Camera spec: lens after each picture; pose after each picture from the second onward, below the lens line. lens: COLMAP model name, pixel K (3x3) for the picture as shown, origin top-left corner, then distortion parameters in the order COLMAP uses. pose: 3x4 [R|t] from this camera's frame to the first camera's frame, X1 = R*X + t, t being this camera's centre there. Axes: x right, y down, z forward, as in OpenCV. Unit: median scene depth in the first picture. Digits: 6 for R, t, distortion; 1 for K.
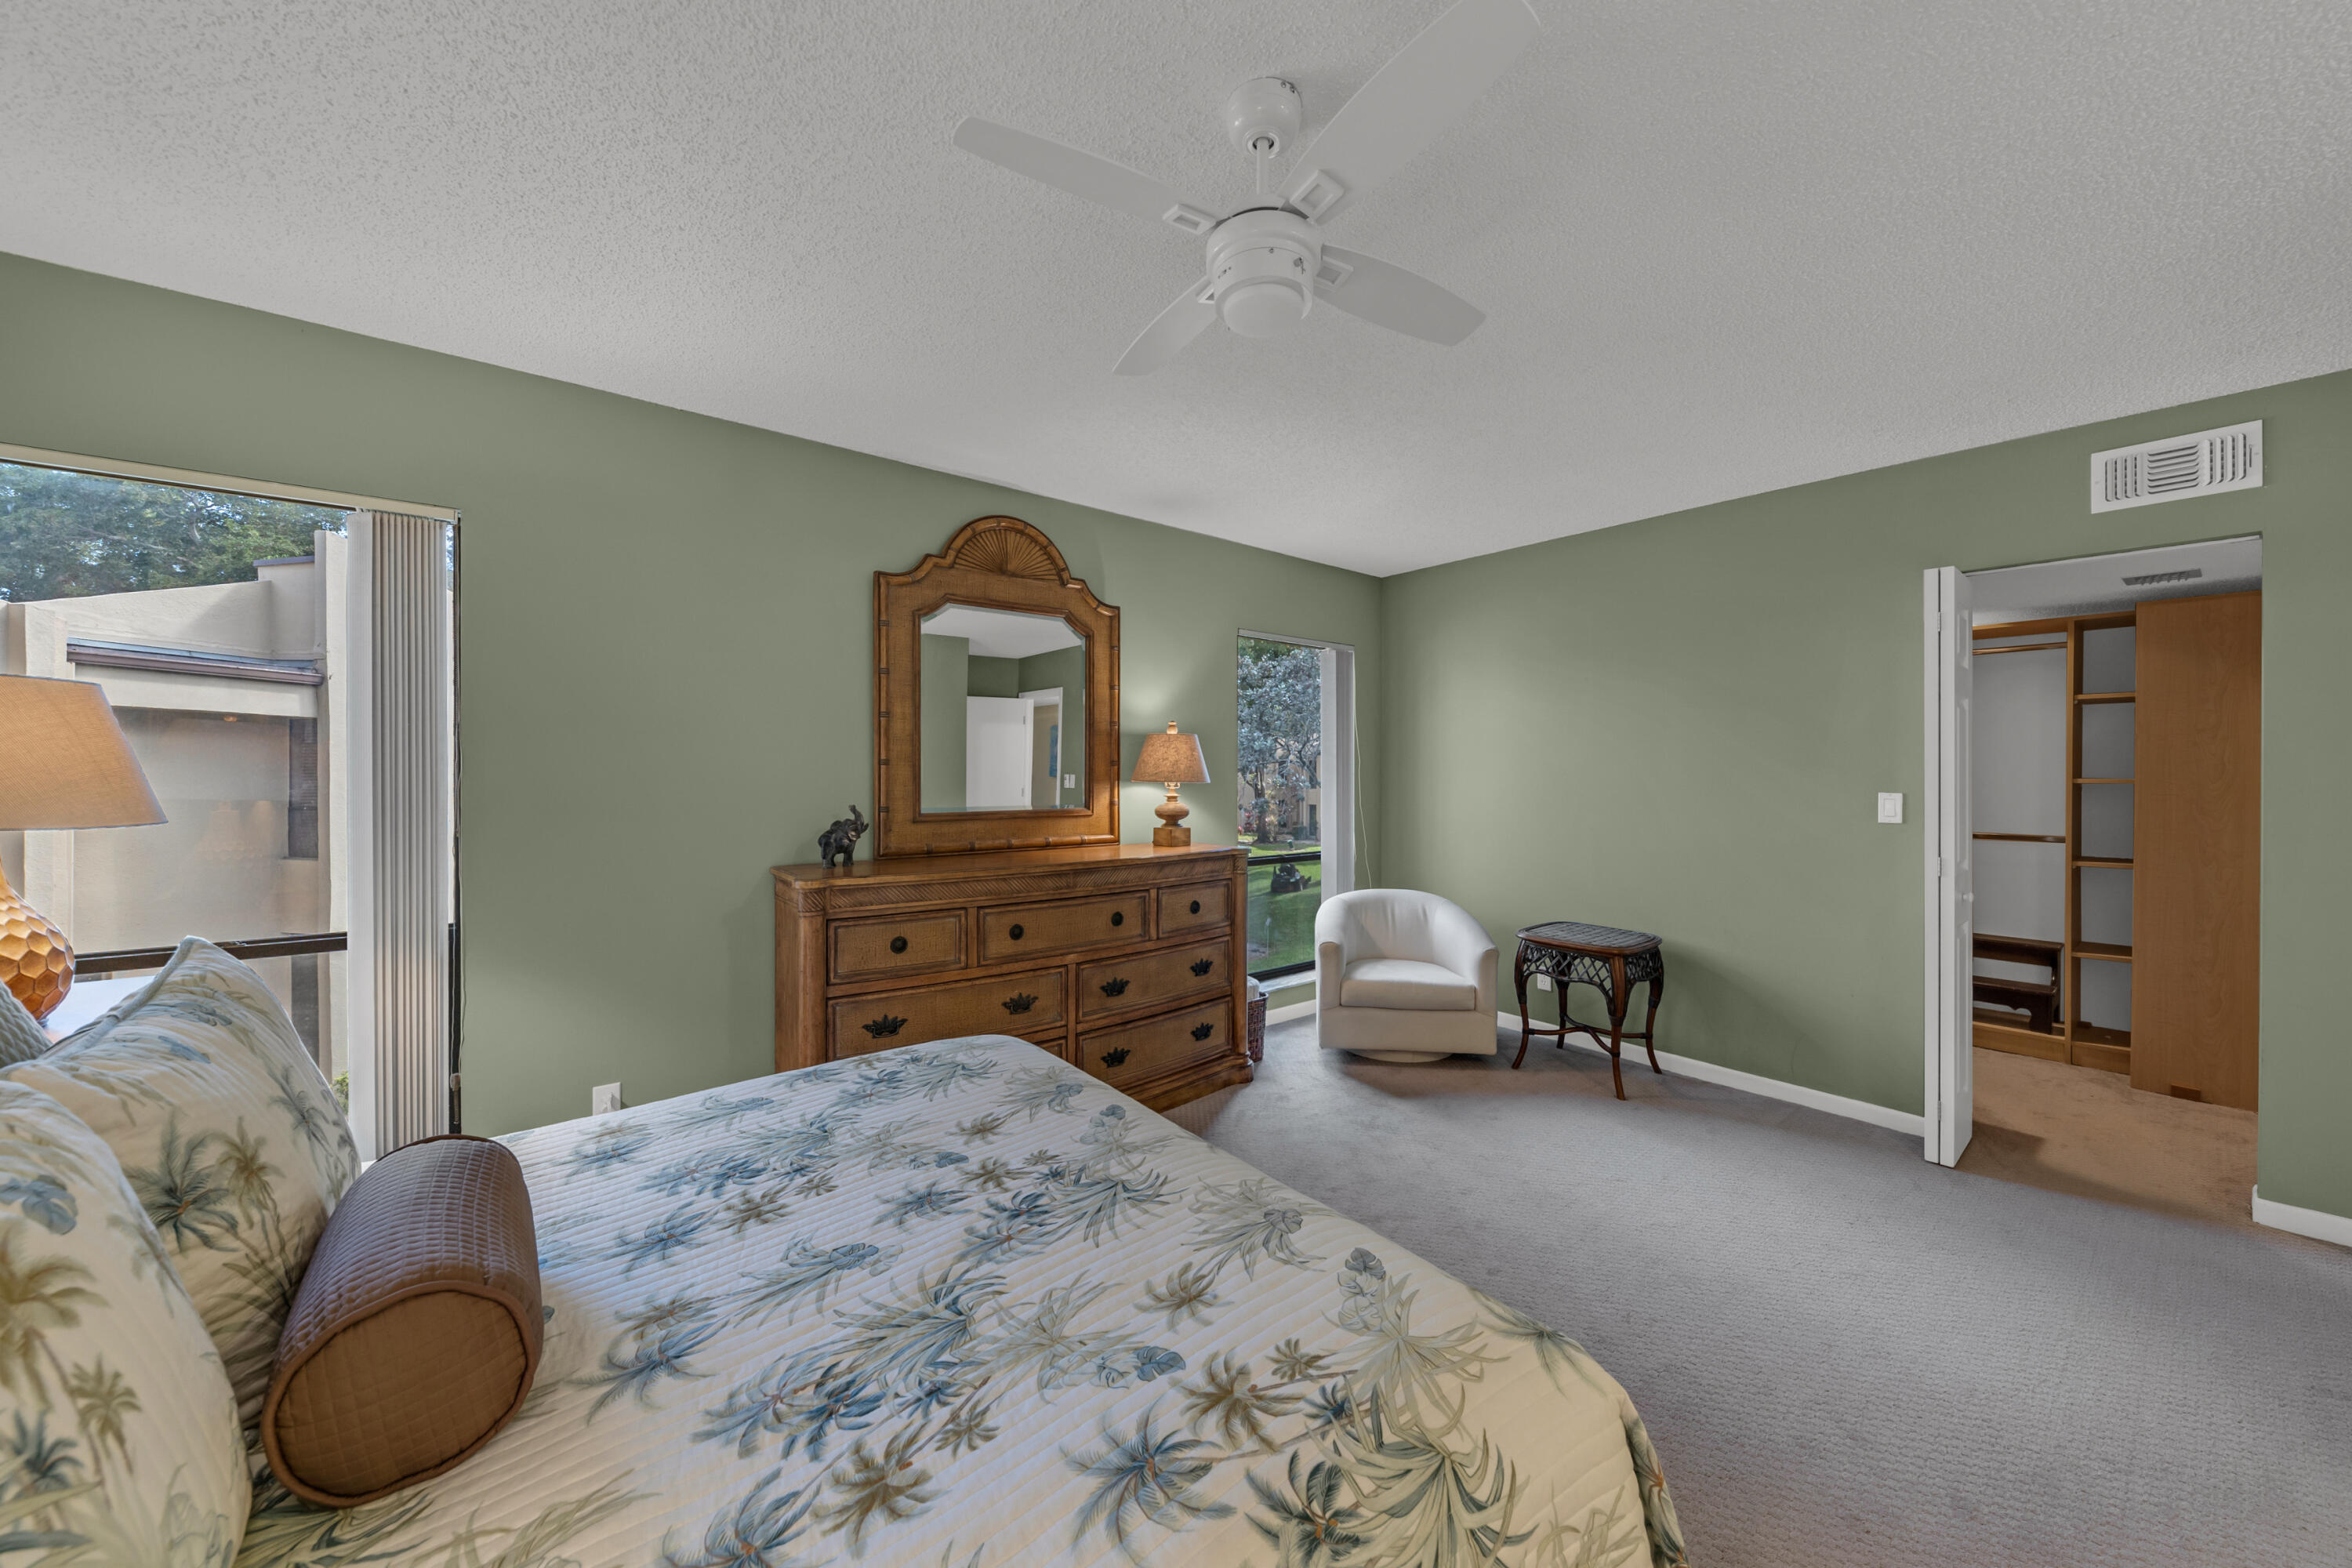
lens RADIAL K [[832.4, 0, 1186.8], [0, 832.4, 782.7], [0, 0, 1]] dist [-0.002042, -0.000142]
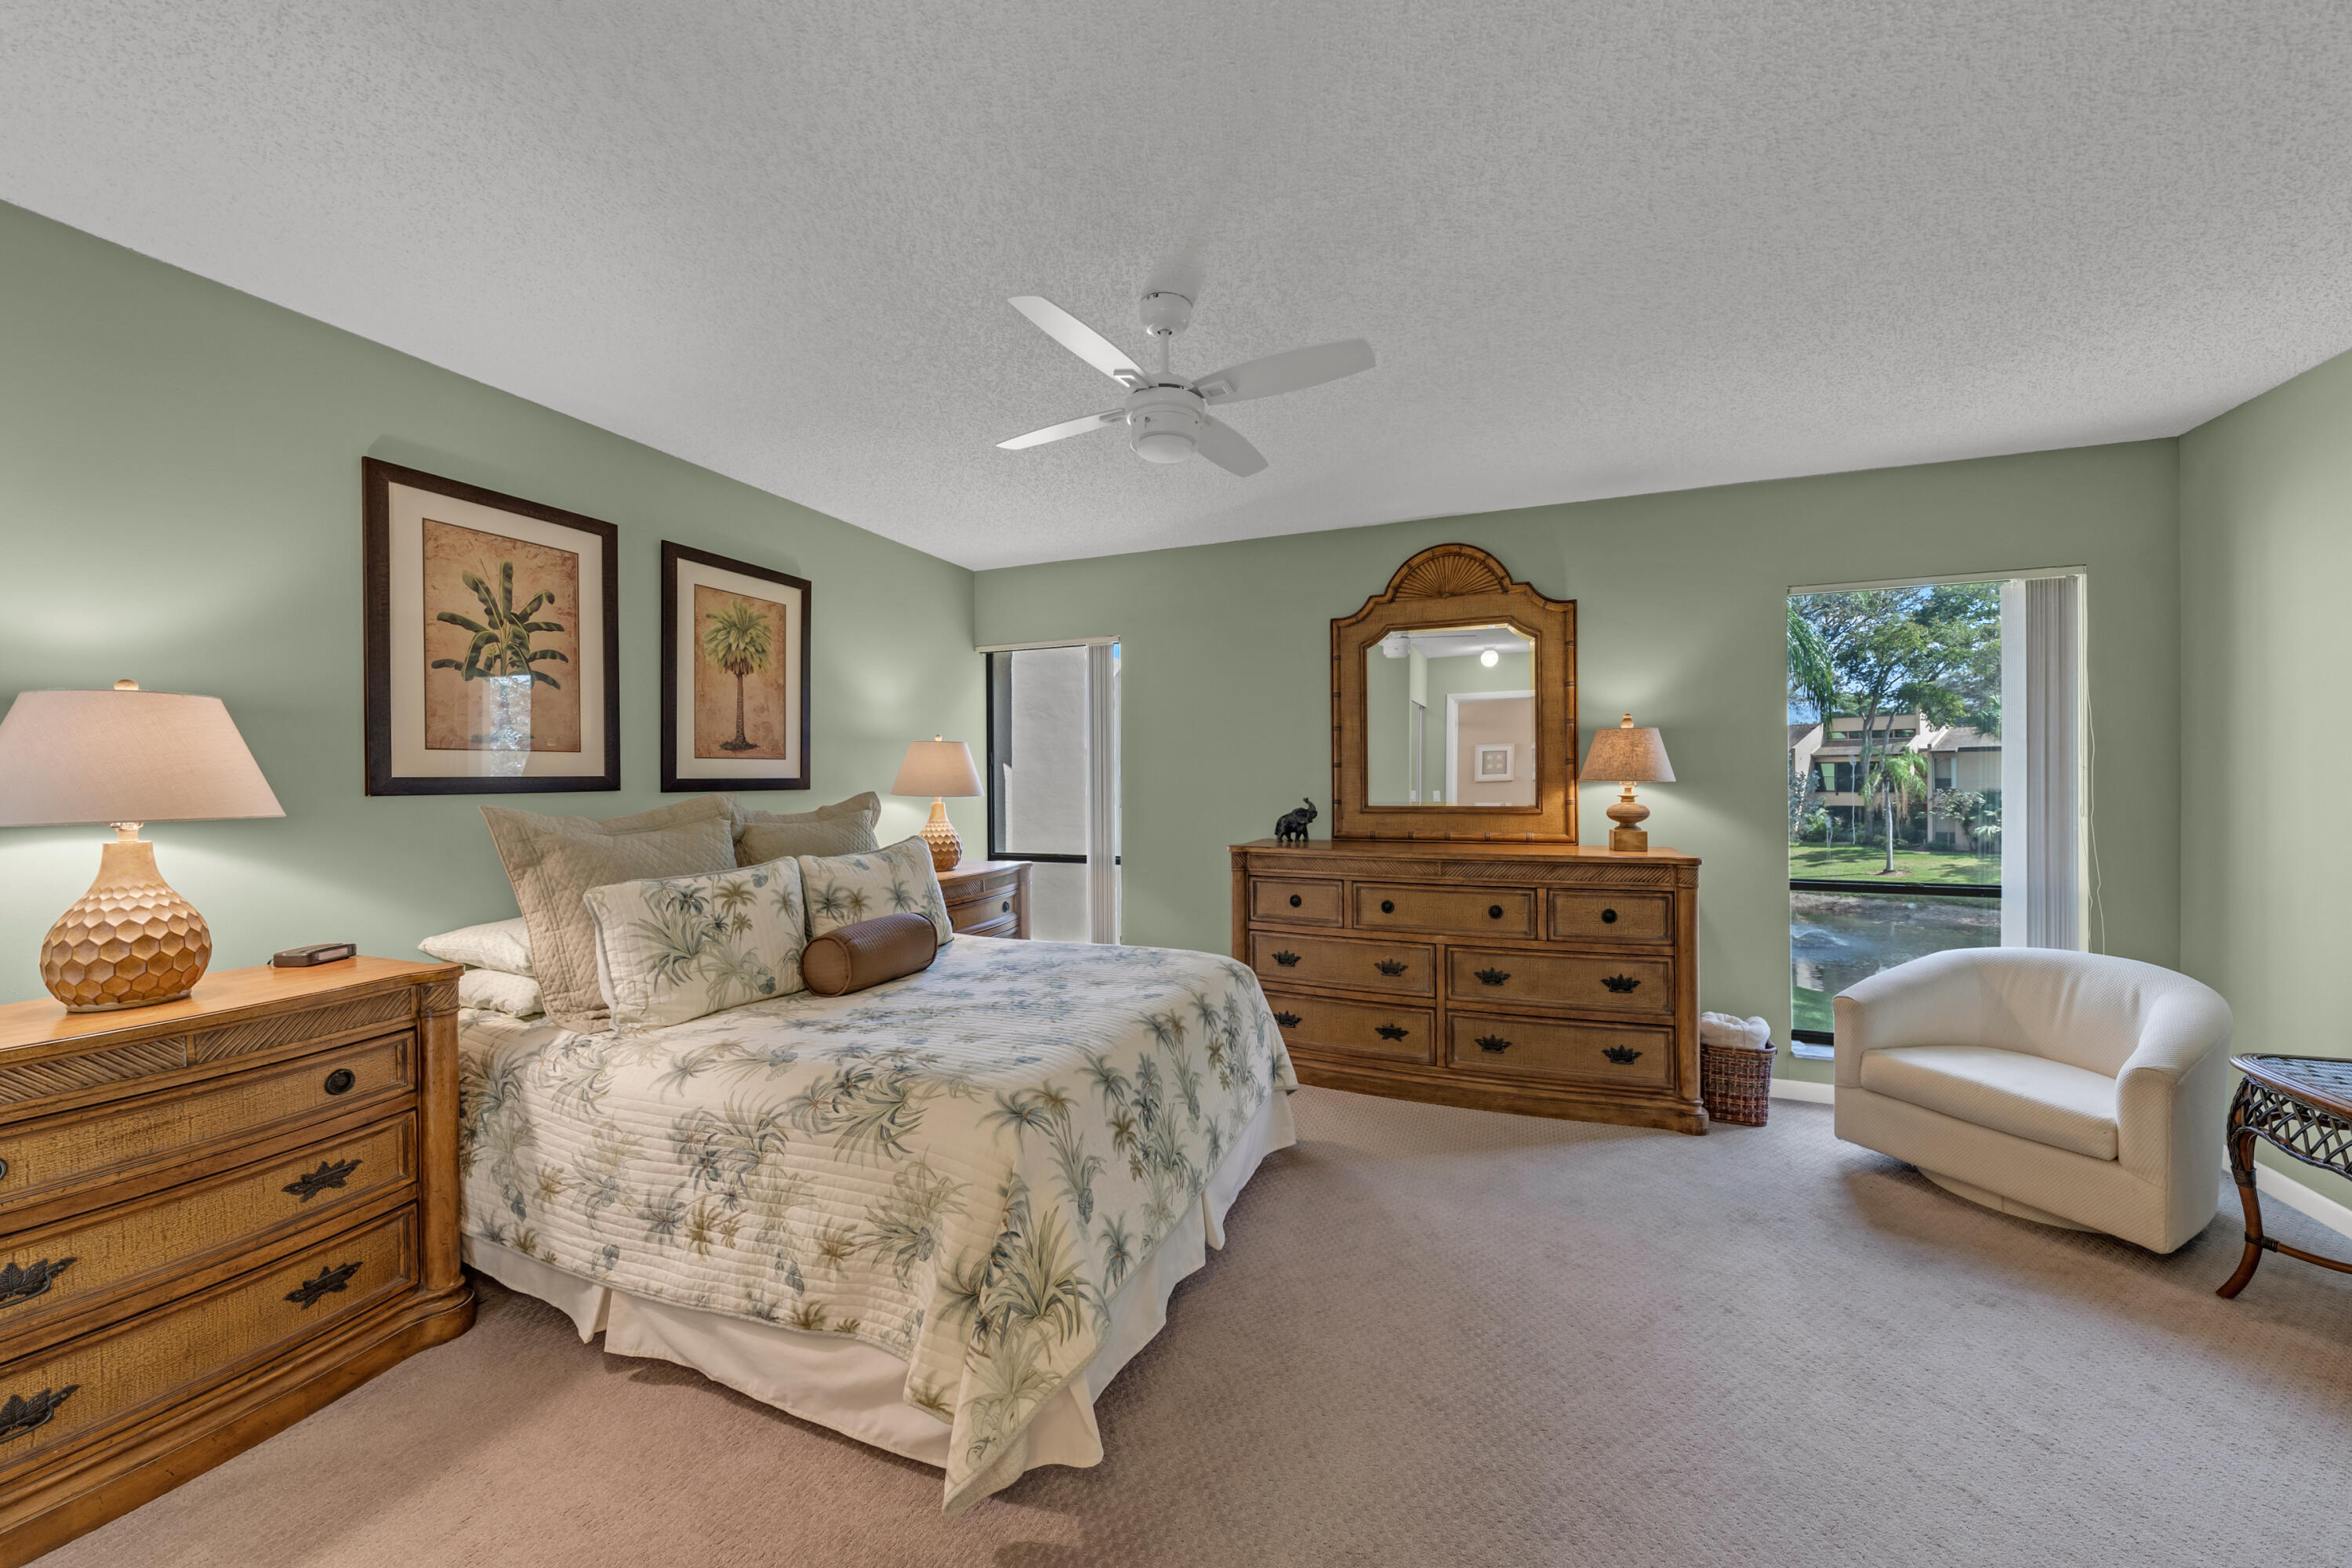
lens RADIAL K [[832.4, 0, 1181.8], [0, 832.4, 782.8], [0, 0, 1]] dist [-0.002042, -0.000142]
pose [[0.492763, 0.002049, -0.870161, 0.637447], [-0.001216, 0.999998, 0.001667, 0.000827], [0.870163, 0.000237, 0.492764, 0.148915]]
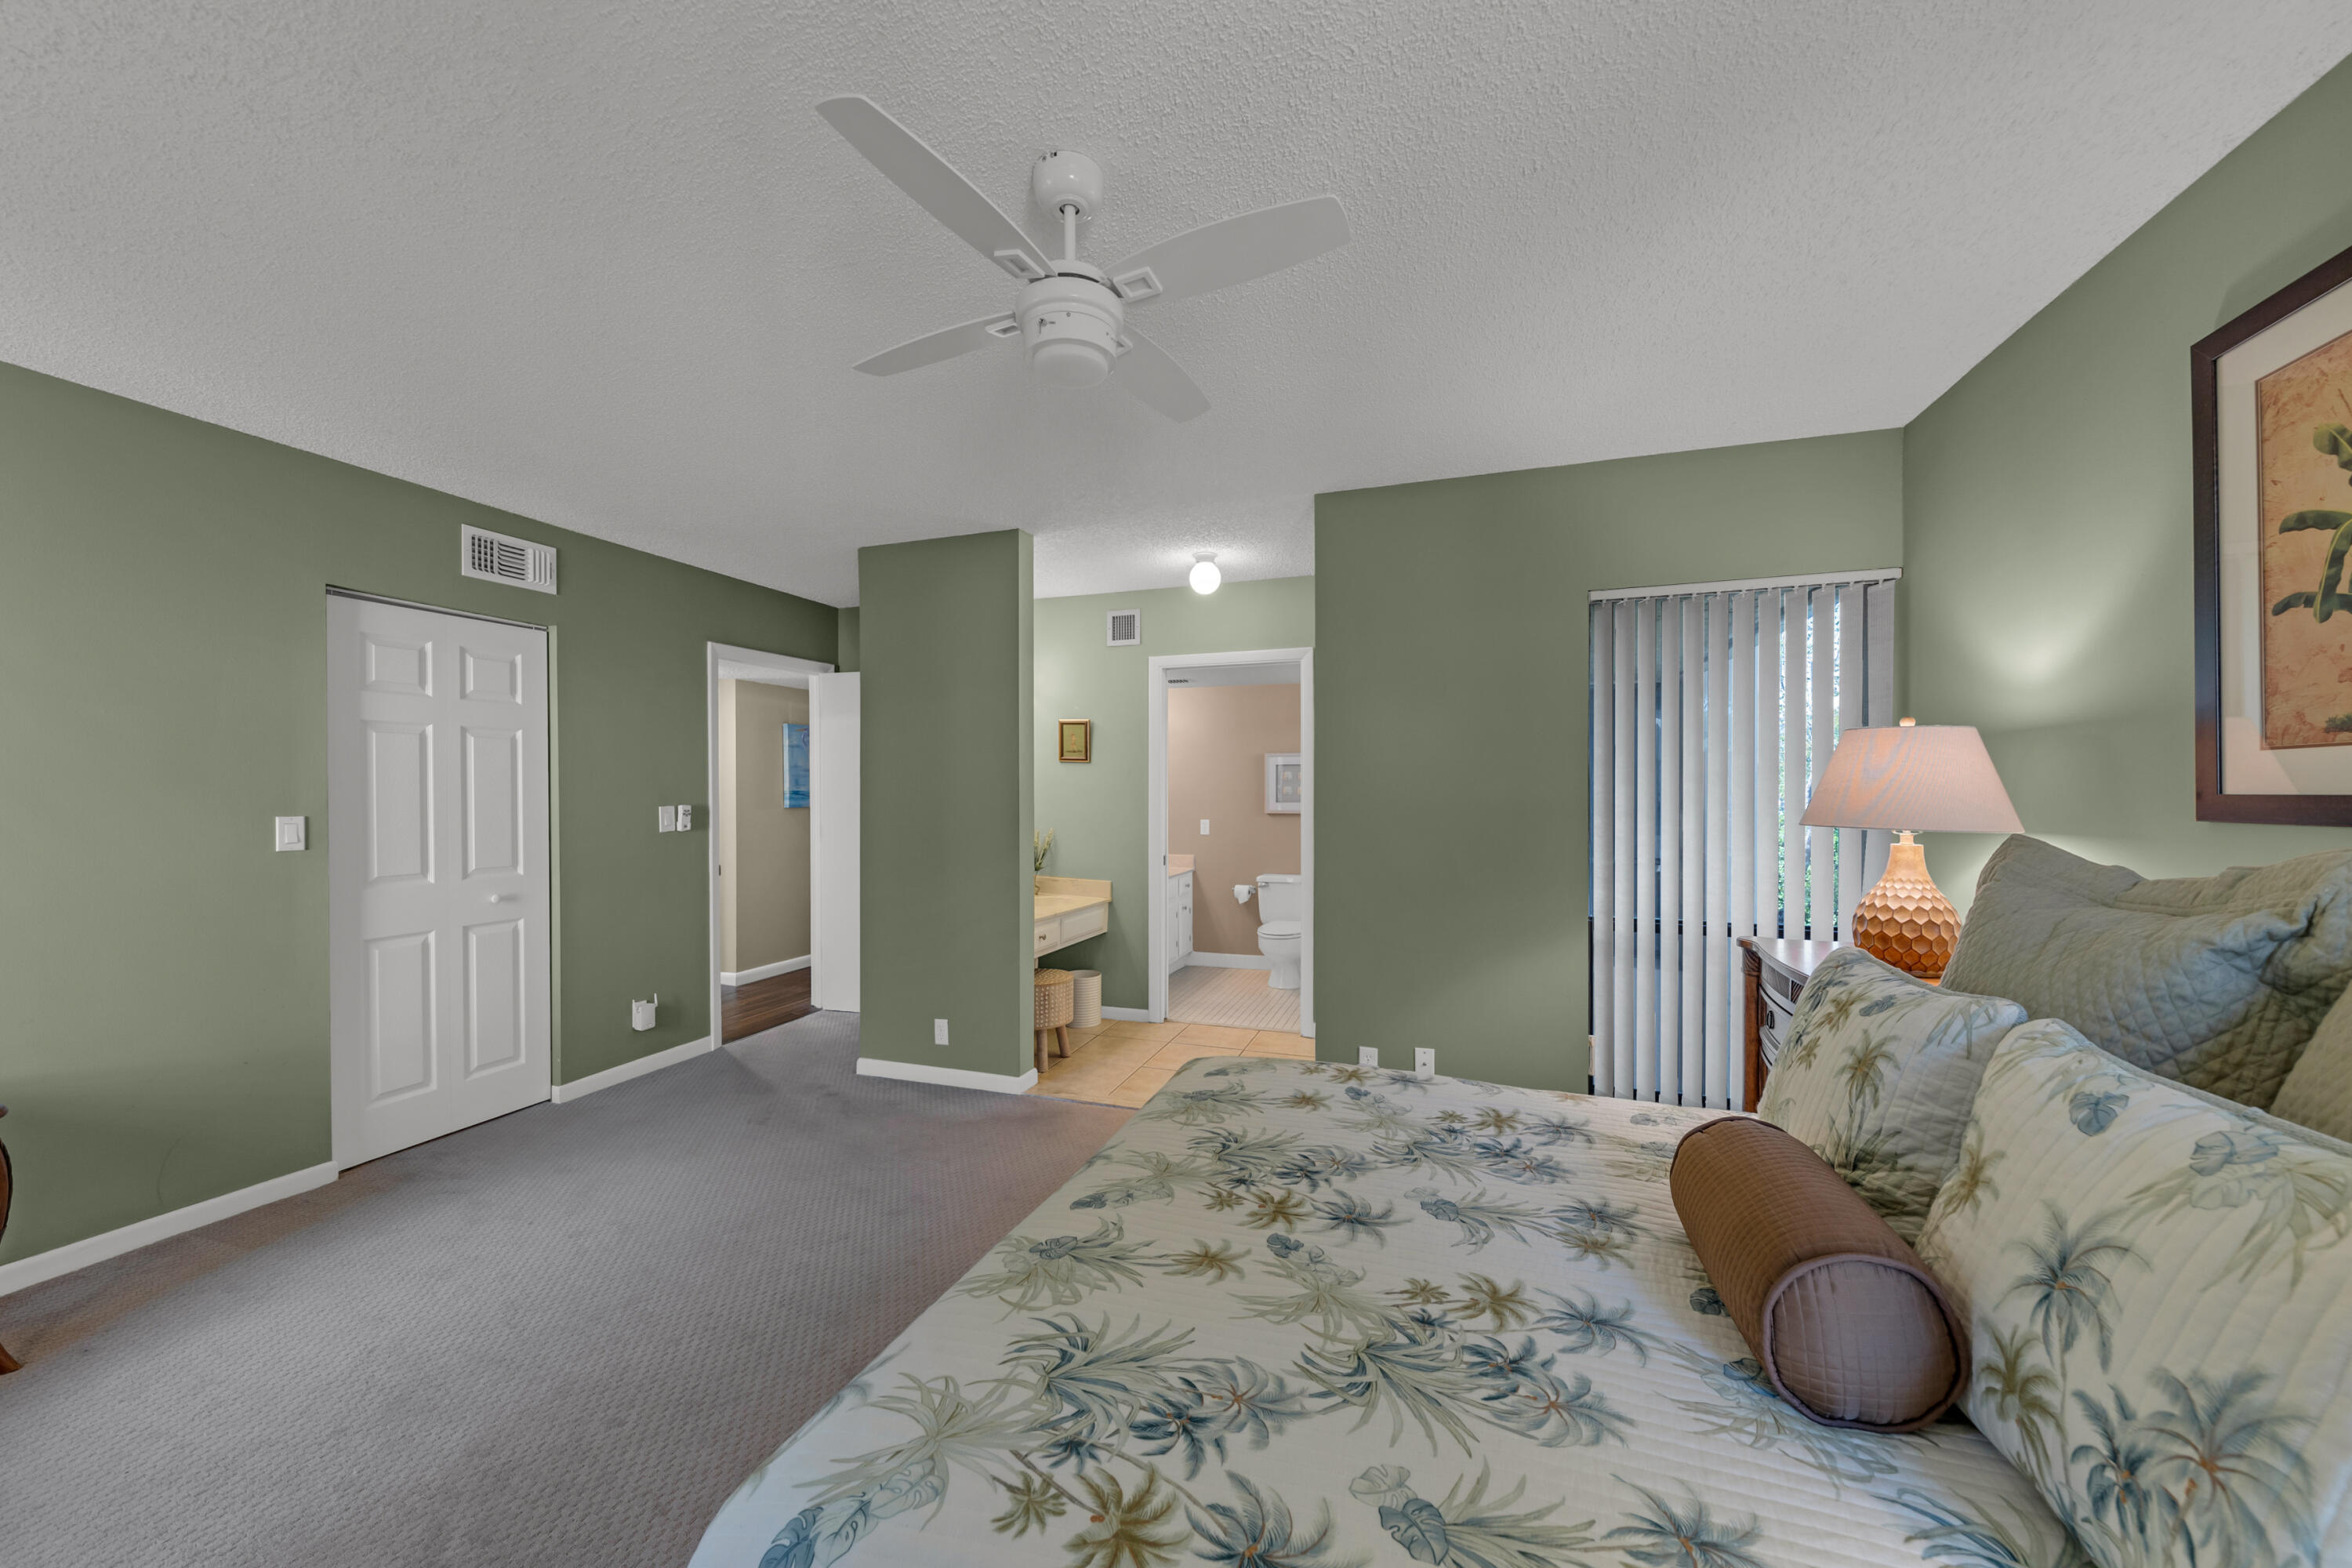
lens RADIAL K [[832.4, 0, 1175.8], [0, 832.4, 787.5], [0, 0, 1]] dist [-0.002042, -0.000142]
pose [[-0.545857, 0.004480, 0.837866, -0.384402], [0.007744, 0.999970, -0.000302, -0.010584], [-0.837842, 0.006324, -0.545875, 0.677189]]
